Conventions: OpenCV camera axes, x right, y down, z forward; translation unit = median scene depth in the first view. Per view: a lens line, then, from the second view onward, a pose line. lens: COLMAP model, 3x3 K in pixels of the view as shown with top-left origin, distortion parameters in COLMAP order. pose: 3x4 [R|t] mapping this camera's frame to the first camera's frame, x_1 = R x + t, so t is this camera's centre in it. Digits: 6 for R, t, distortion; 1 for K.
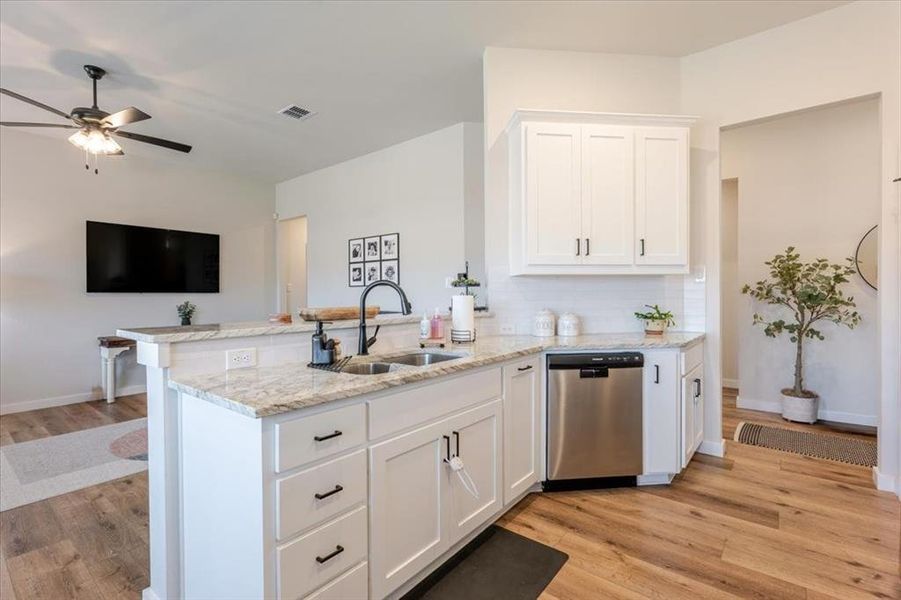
lens RADIAL K [[416.0, 0, 452.4], [0, 416.0, 299.1], [0, 0, 1]] dist [-0.004100, 0.000074]
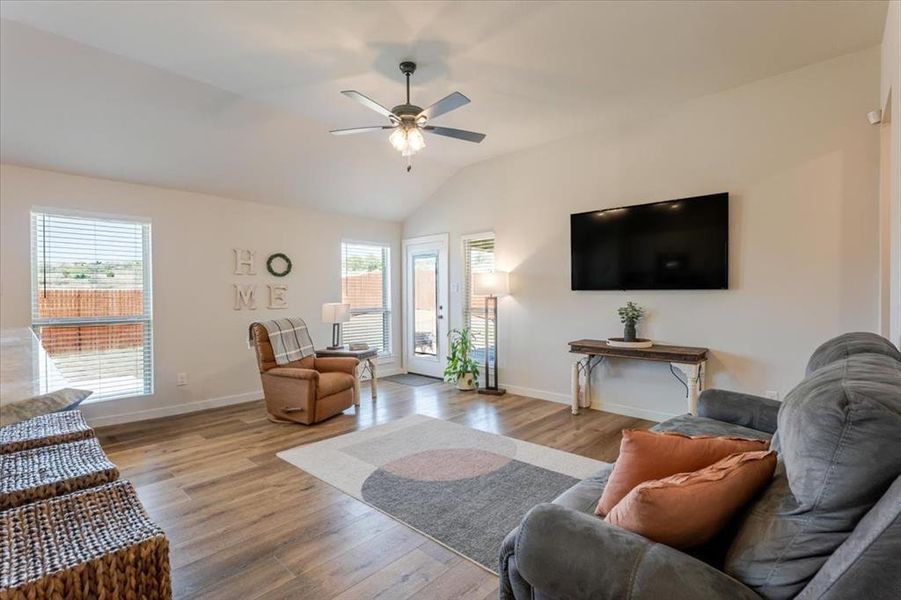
lens RADIAL K [[416.0, 0, 452.4], [0, 416.0, 299.1], [0, 0, 1]] dist [-0.004100, 0.000074]
pose [[-0.078514, 0.014888, -0.996802, 0.127713], [-0.004883, 0.999871, 0.015318, -0.014337], [0.996901, 0.006070, -0.078431, 1.186585]]
